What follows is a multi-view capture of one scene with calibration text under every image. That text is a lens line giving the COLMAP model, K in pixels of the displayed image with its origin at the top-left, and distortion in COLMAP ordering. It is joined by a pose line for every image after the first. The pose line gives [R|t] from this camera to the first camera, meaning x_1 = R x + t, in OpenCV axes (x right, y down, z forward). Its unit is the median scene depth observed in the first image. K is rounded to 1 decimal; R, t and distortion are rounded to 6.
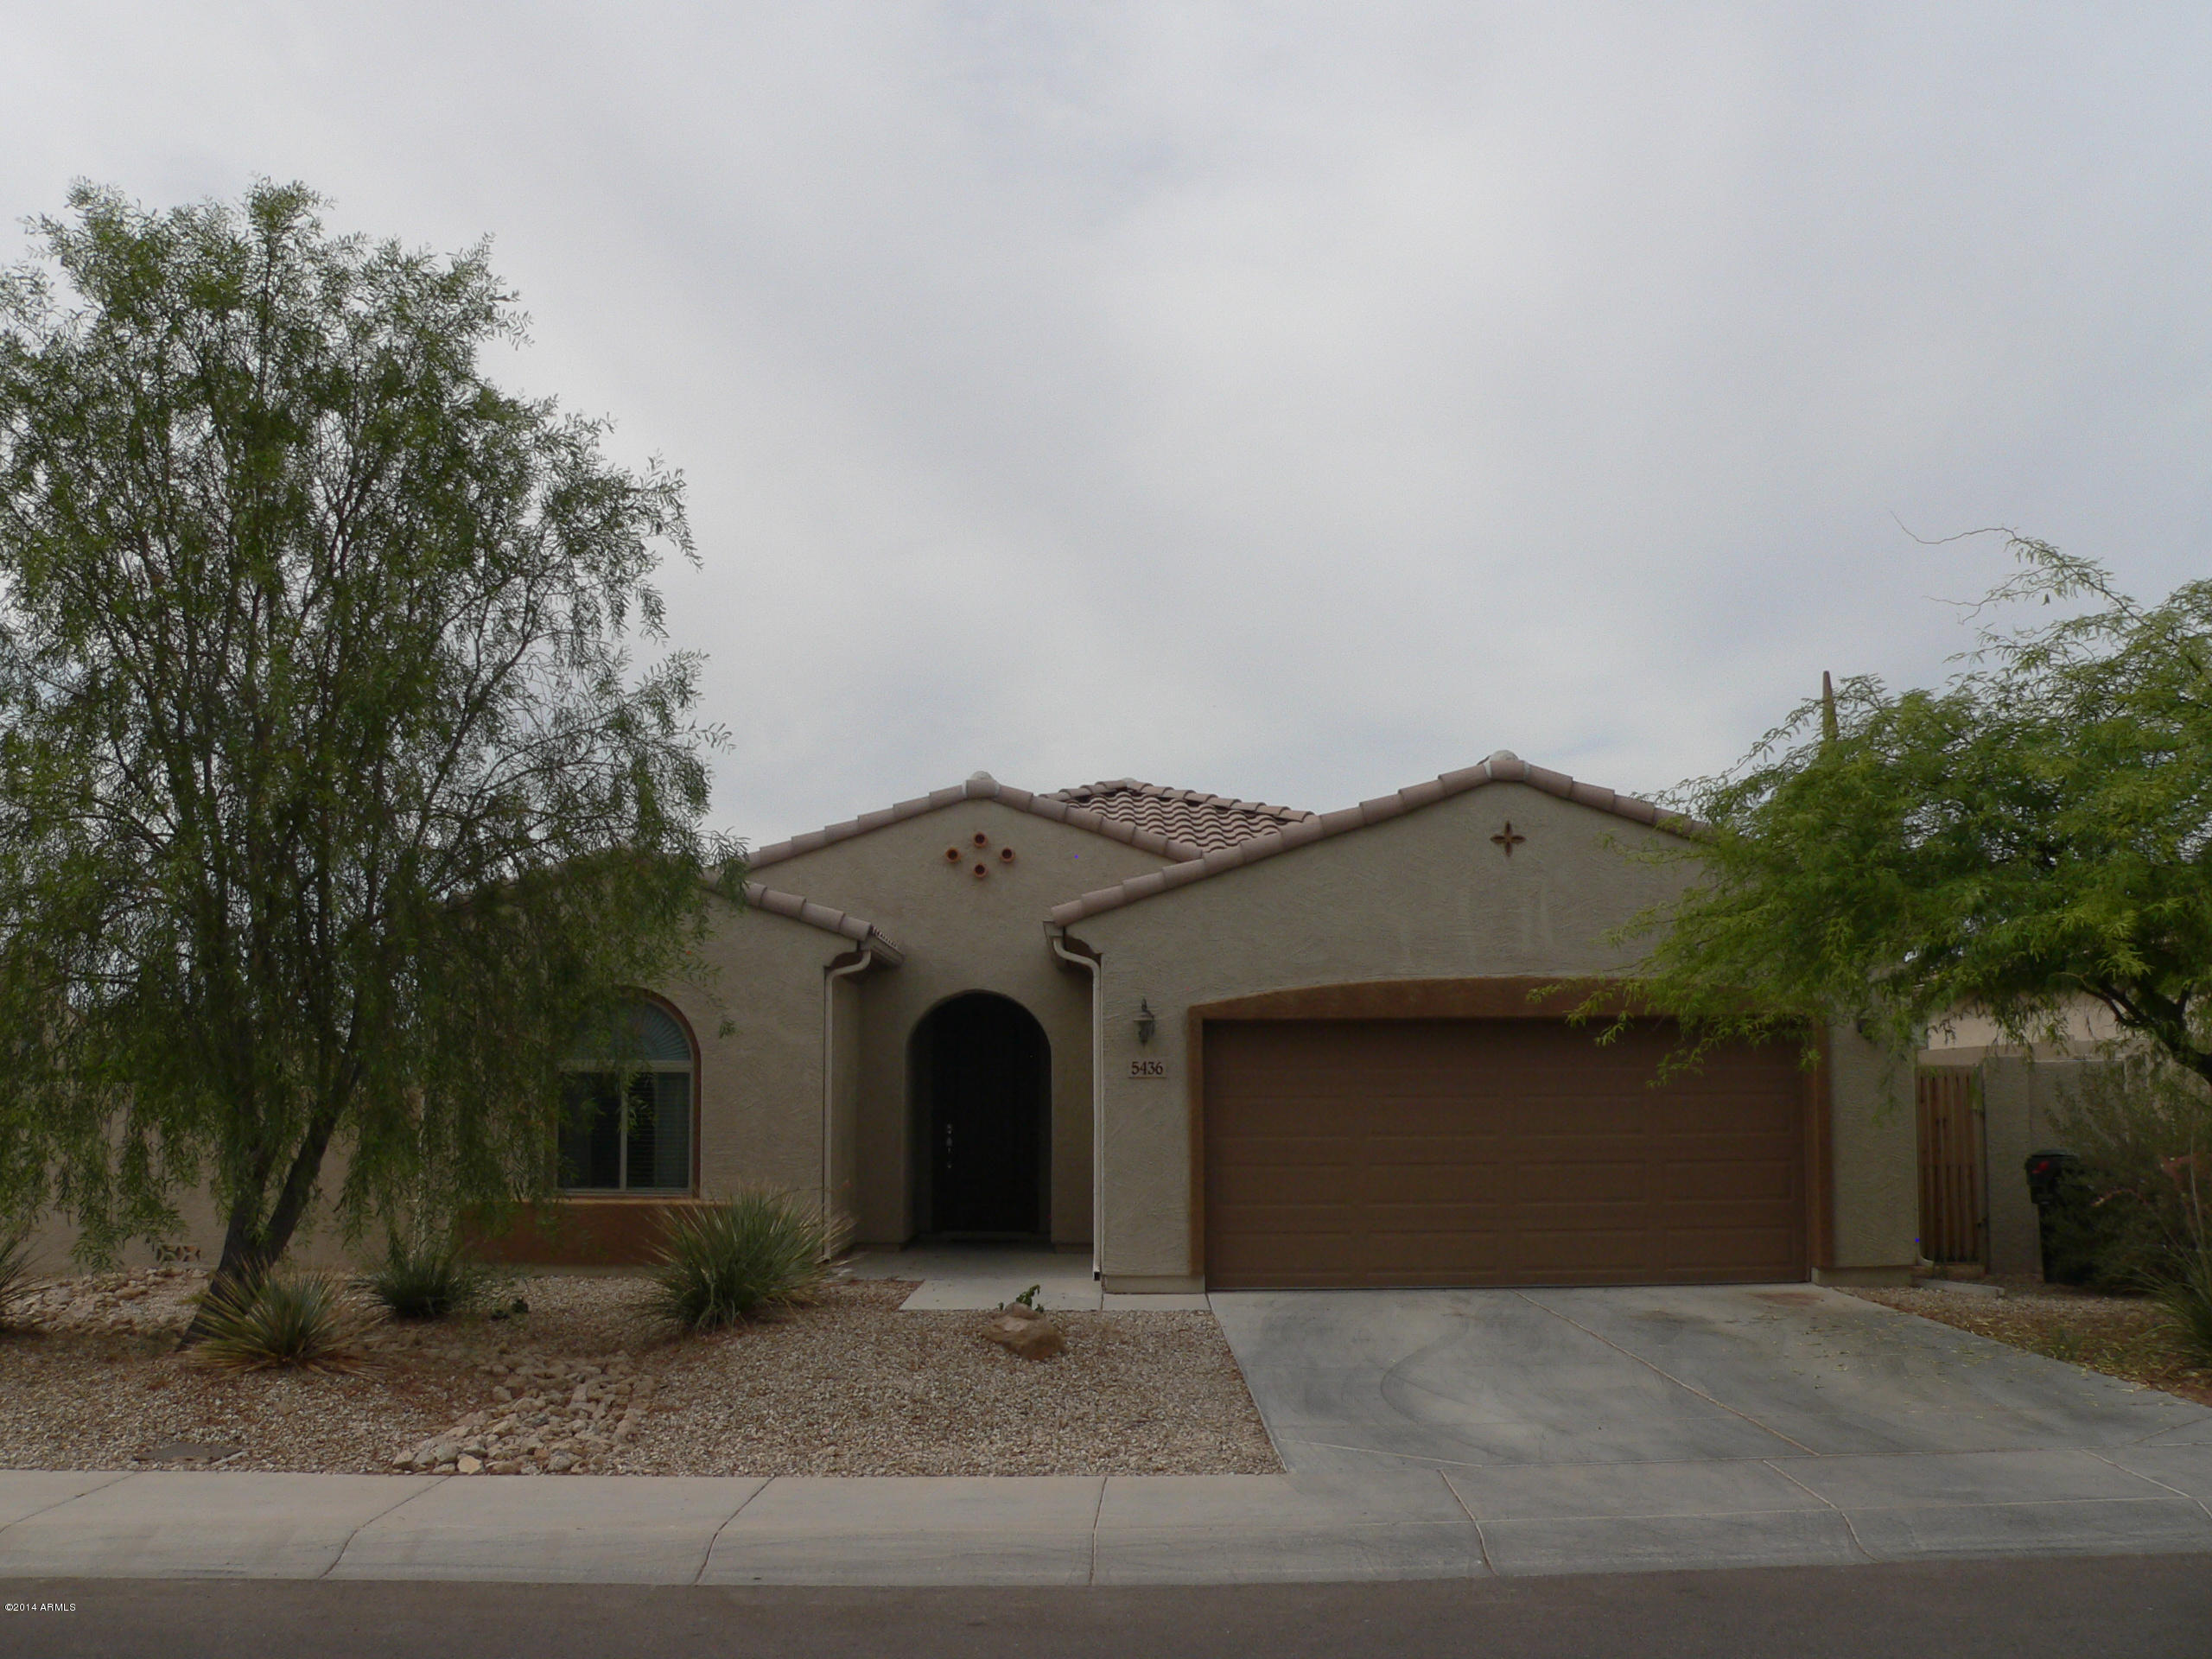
lens RADIAL K [[2347.7, 0, 1106.0], [0, 2347.7, 829.5], [0, 0, 1]] dist [-0.185095, 0.135766]
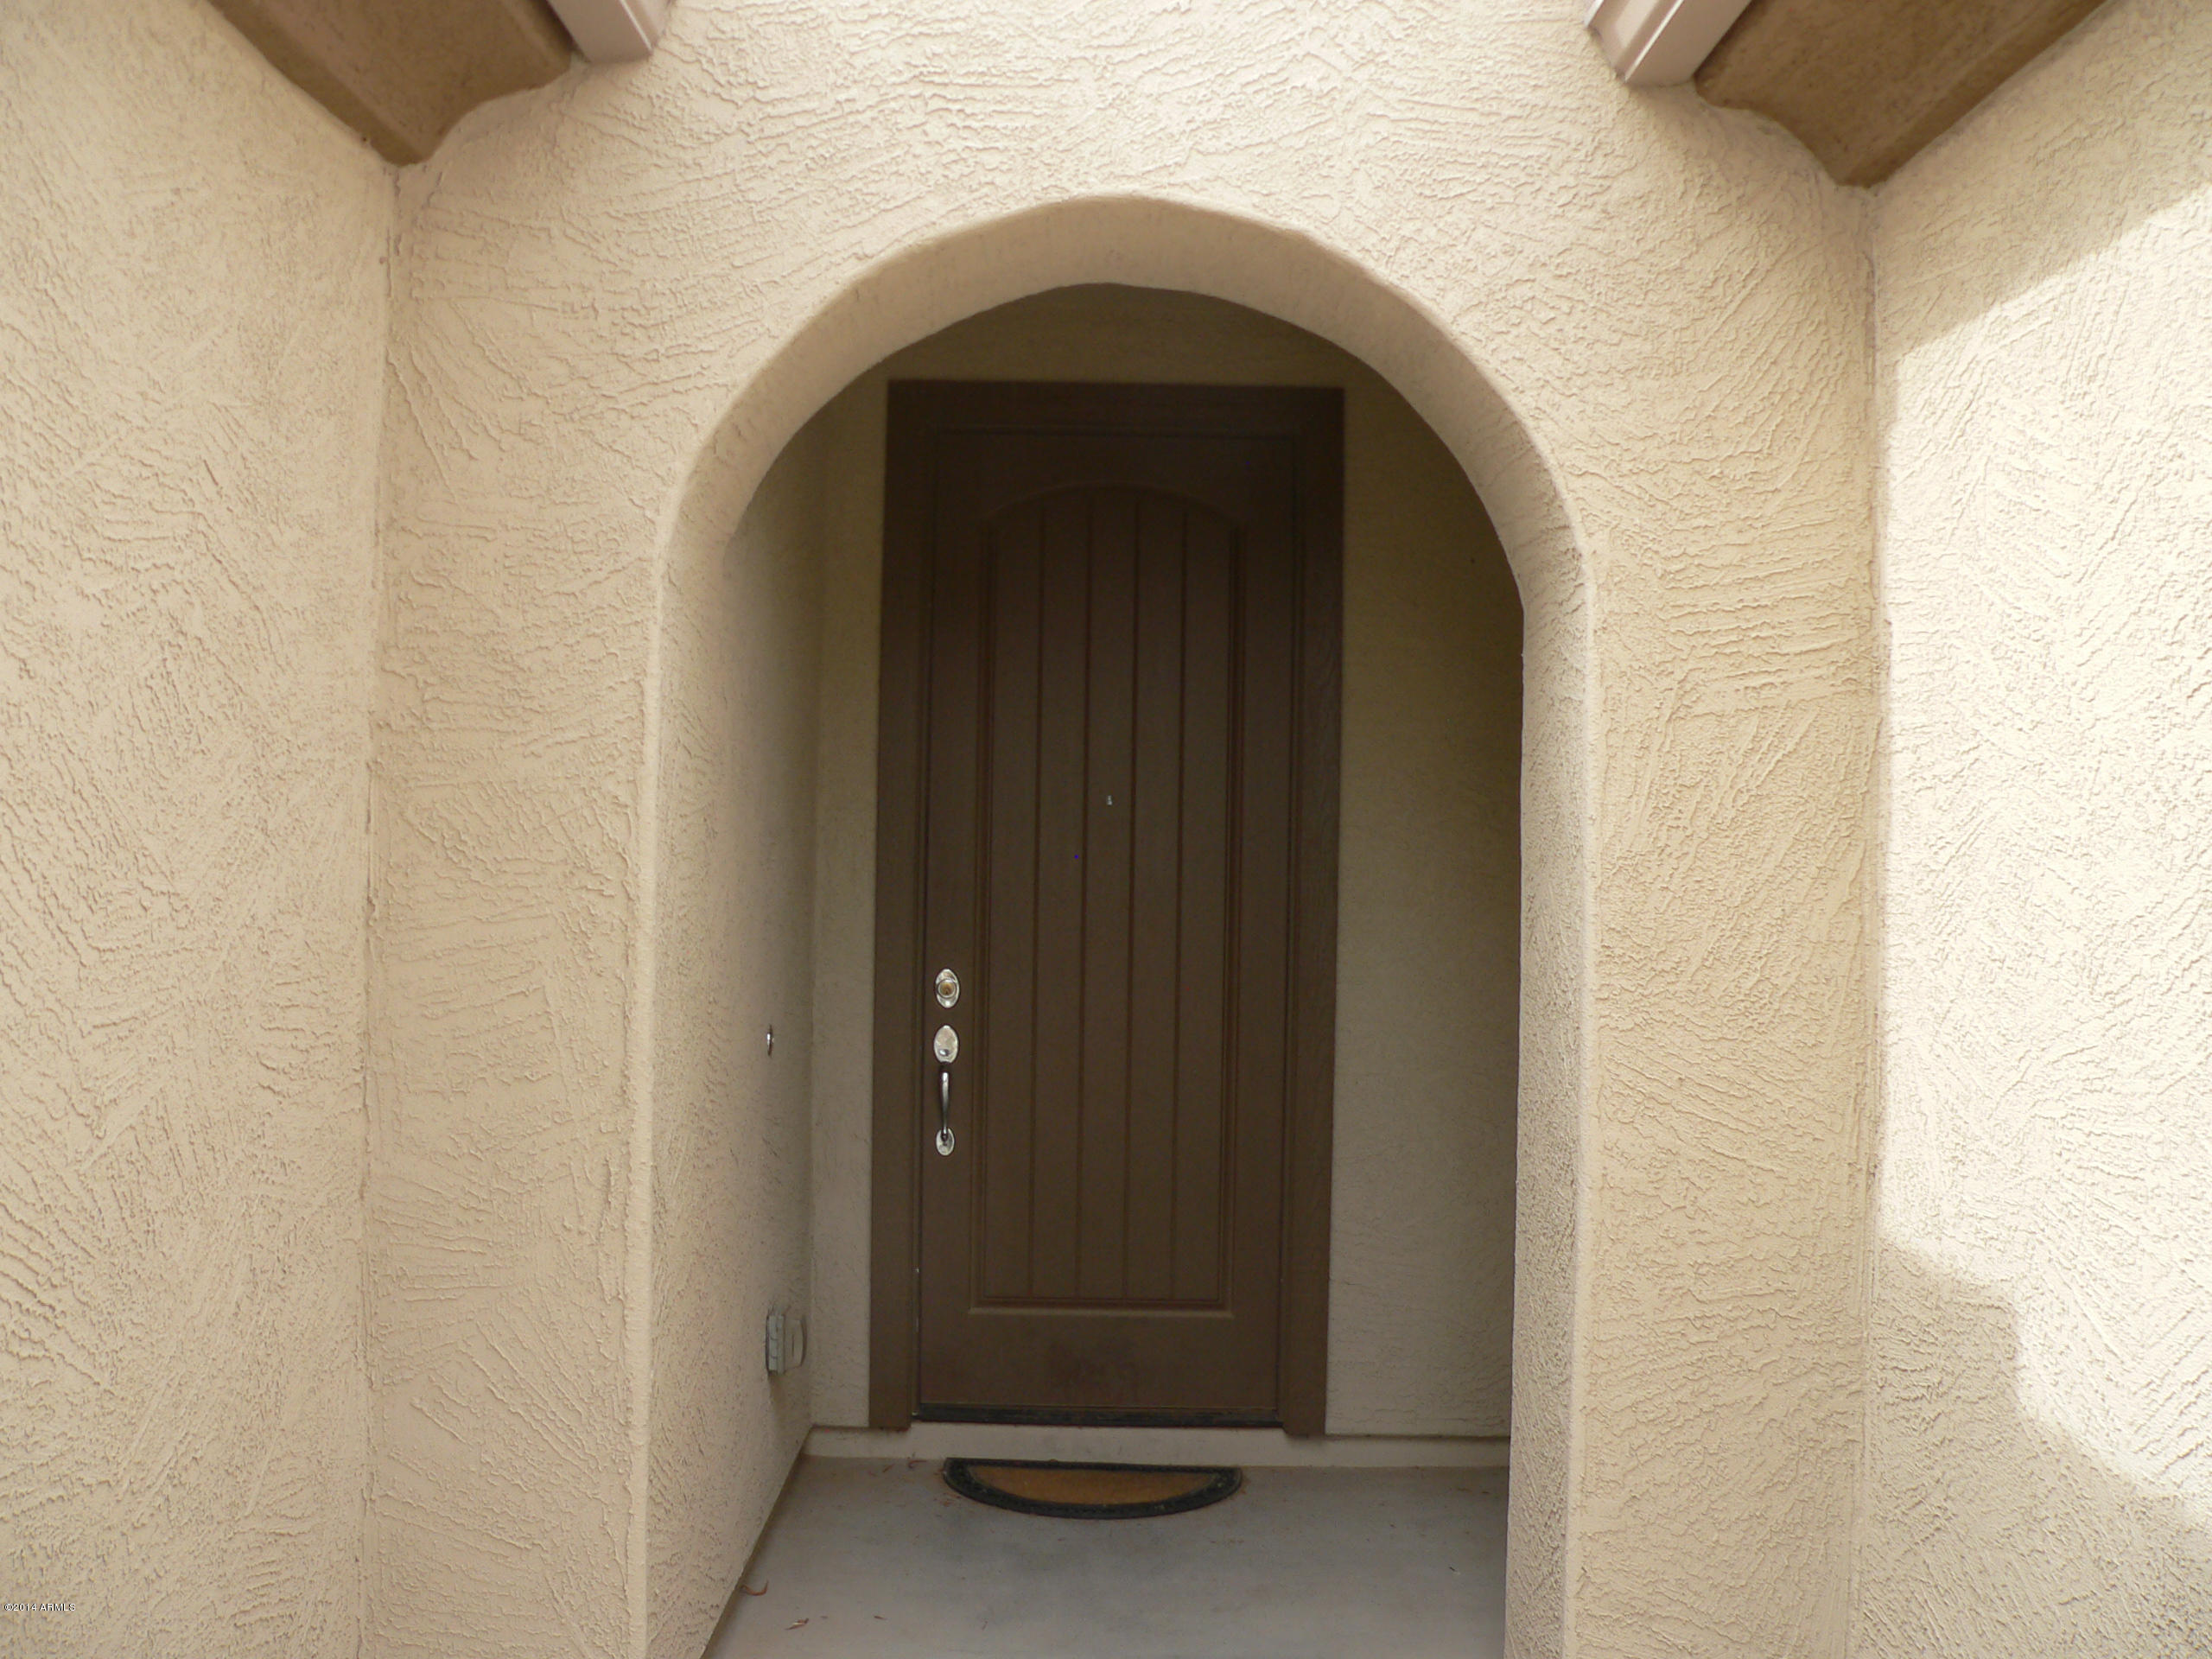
lens RADIAL K [[2347.7, 0, 1106.0], [0, 2347.7, 829.5], [0, 0, 1]] dist [-0.185095, 0.135766]
pose [[0.999776, 0.019873, -0.007221, -0.067295], [-0.018959, 0.993752, 0.109992, 0.116117], [0.009361, -0.109830, 0.993906, 1.040553]]
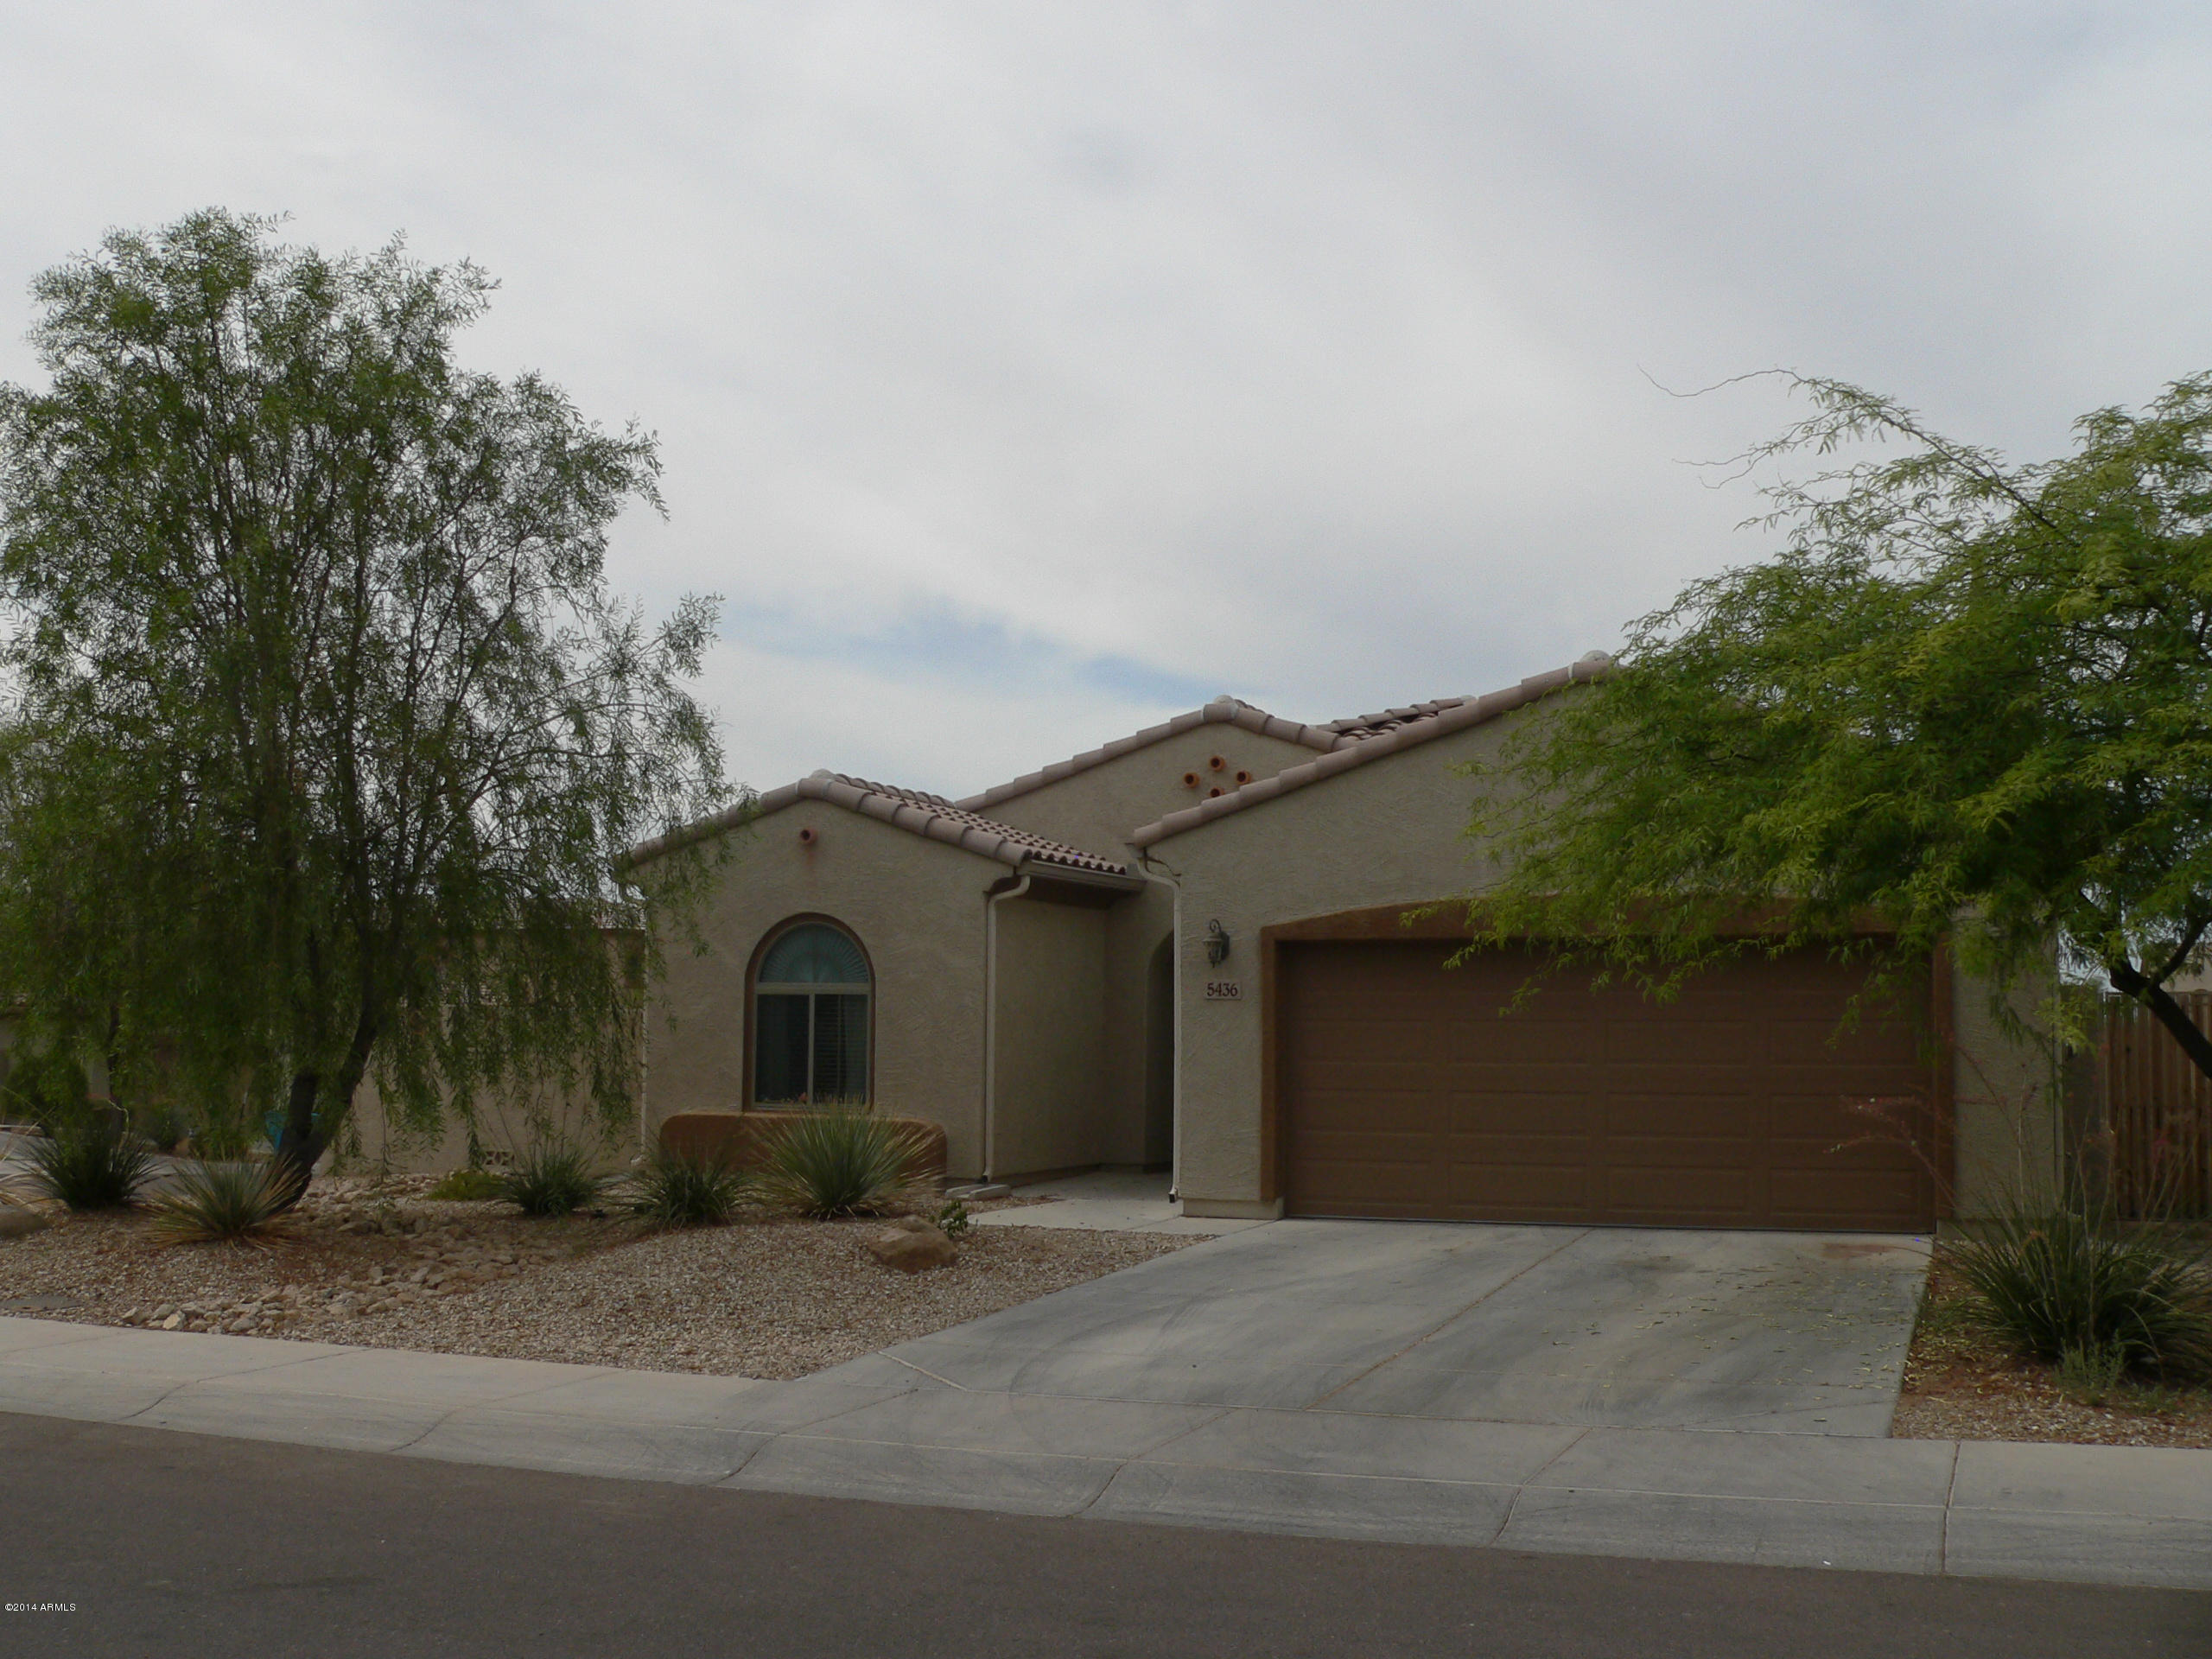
lens RADIAL K [[2347.7, 0, 1106.0], [0, 2347.7, 829.5], [0, 0, 1]] dist [-0.185095, 0.135766]
pose [[0.930324, -0.021685, -0.366098, 0.334571], [0.032297, 0.999216, 0.022888, 0.010062], [0.365315, -0.033117, 0.930295, 0.064340]]
